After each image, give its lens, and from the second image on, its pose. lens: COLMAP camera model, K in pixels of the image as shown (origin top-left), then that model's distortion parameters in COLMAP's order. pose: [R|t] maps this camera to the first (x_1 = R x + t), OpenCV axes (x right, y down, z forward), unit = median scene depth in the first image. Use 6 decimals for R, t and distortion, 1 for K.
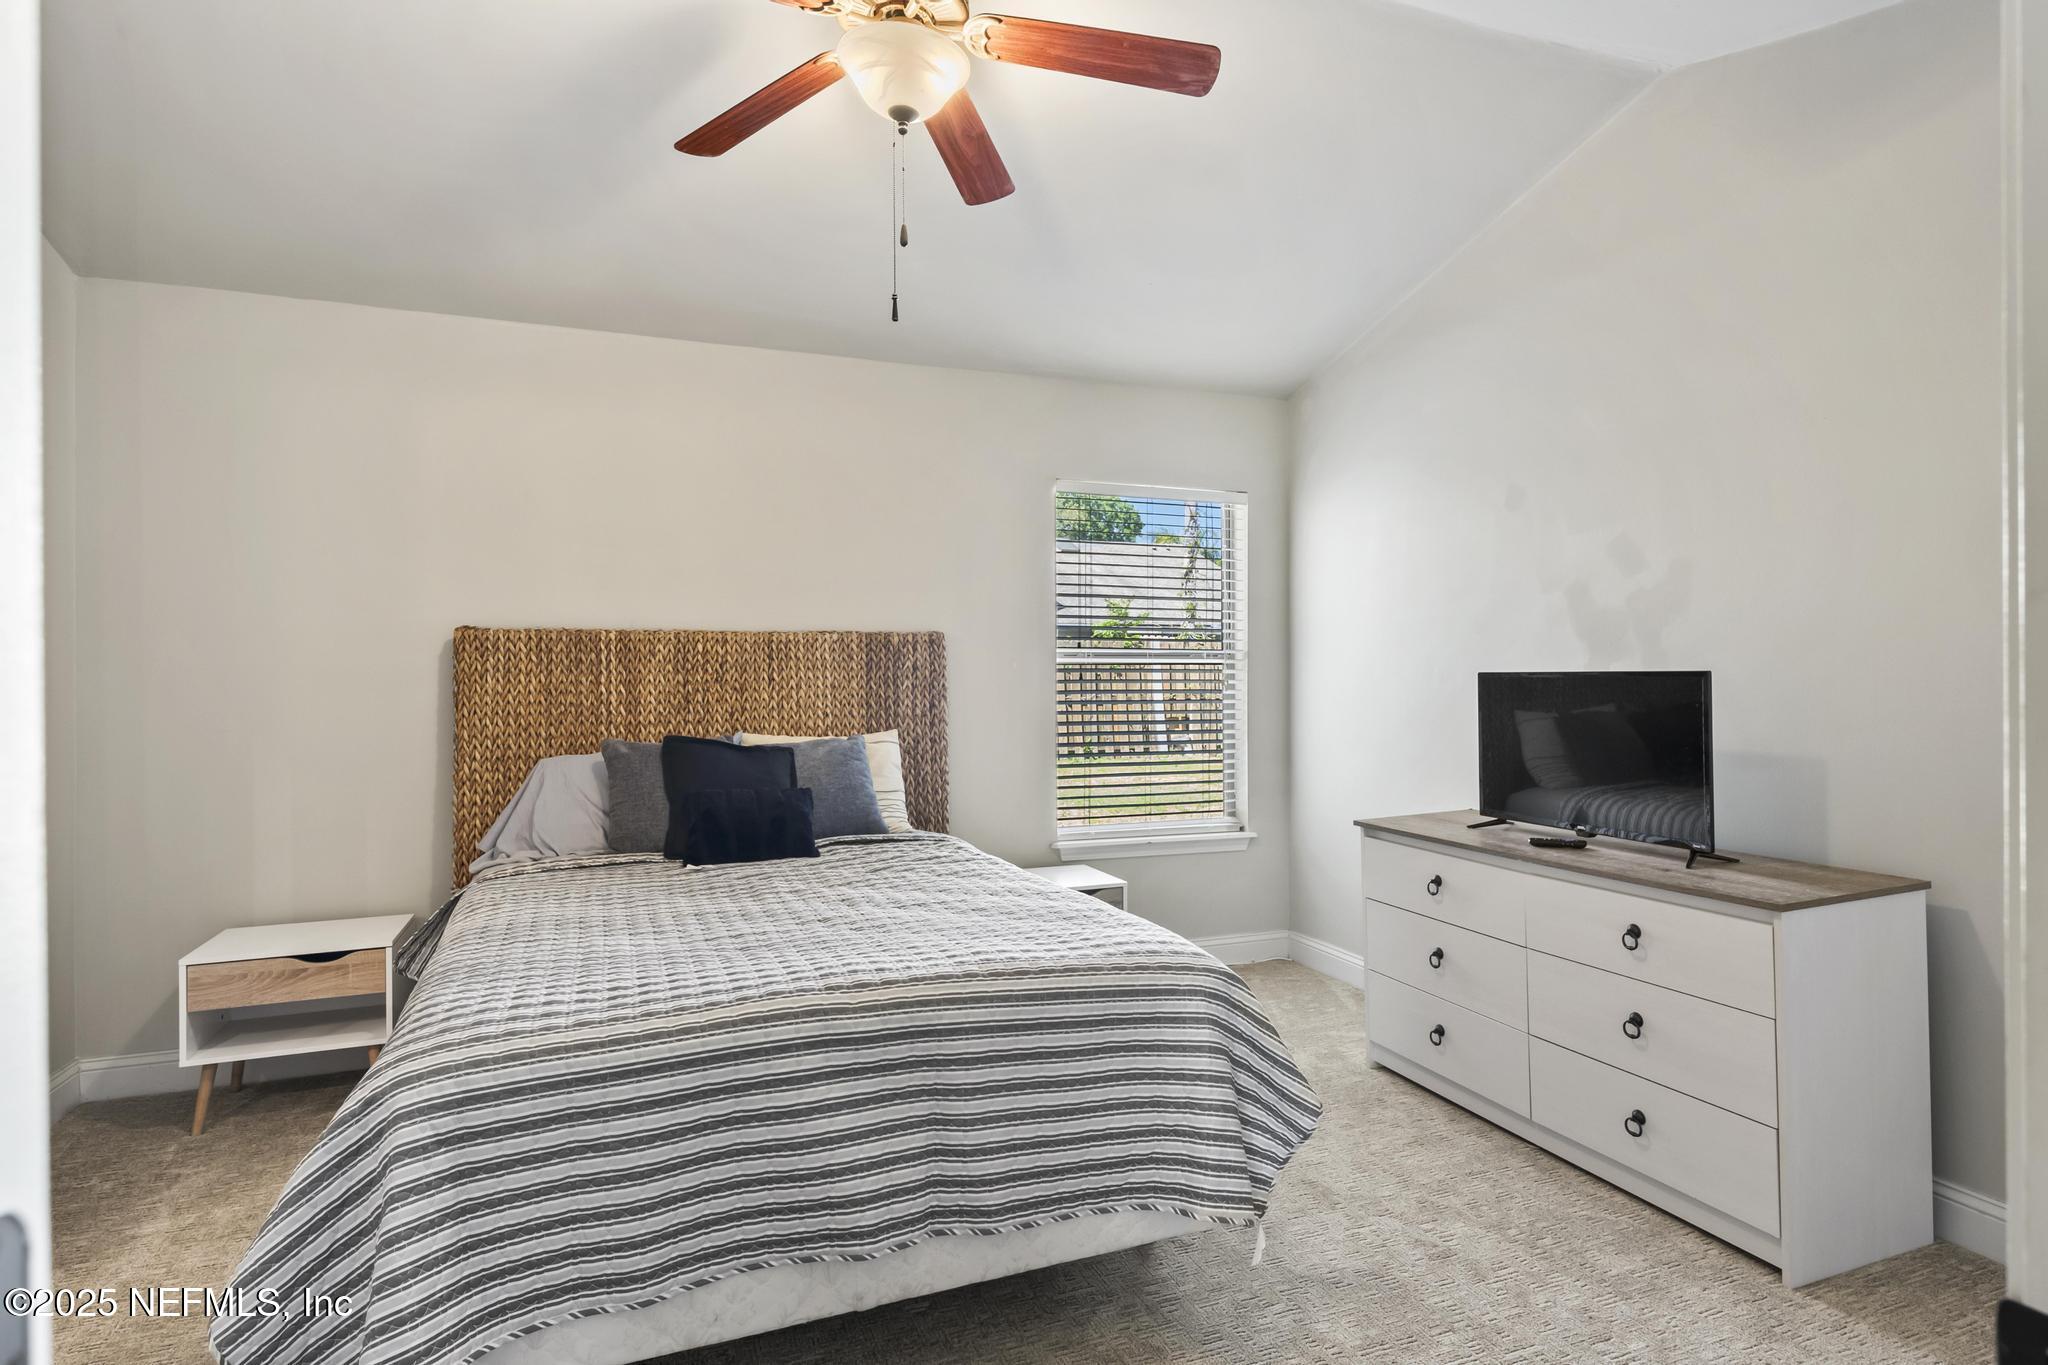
lens RADIAL K [[1061.6, 0, 1028.8], [0, 1061.6, 669.8], [0, 0, 1]] dist [0.016491, -0.001001]
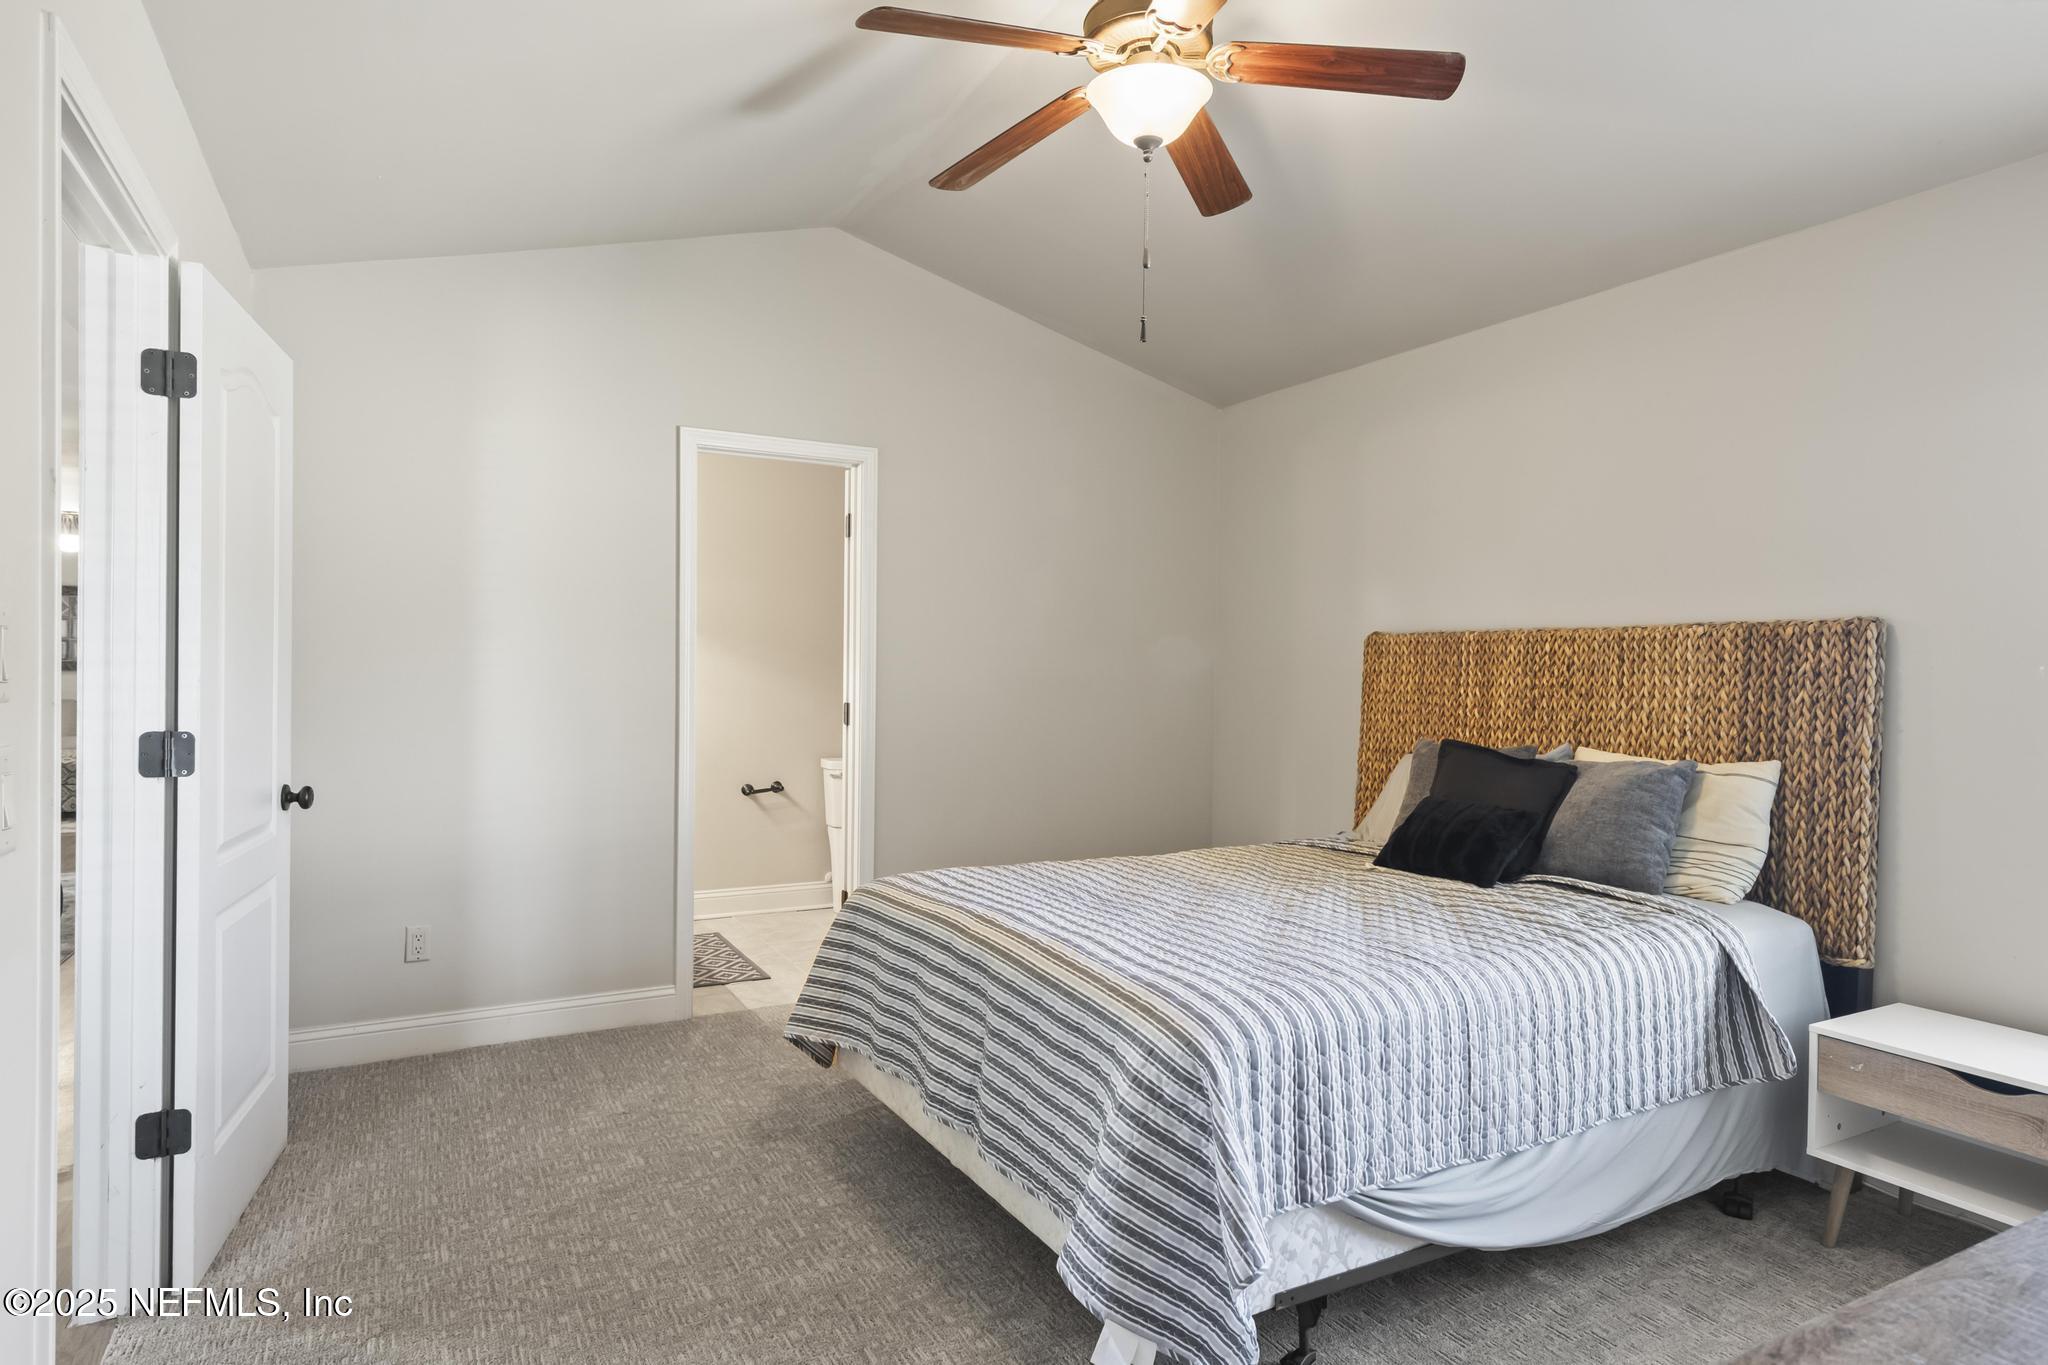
lens RADIAL K [[1152.8, 0, 1024.0], [0, 1152.8, 682.5], [0, 0, 1]] dist [-0.002275, -0.000237]
pose [[0.128323, 0.015705, -0.991608, 0.581495], [-0.012178, 0.999824, 0.014259, -0.000029], [0.991658, 0.010246, 0.128491, 0.429618]]
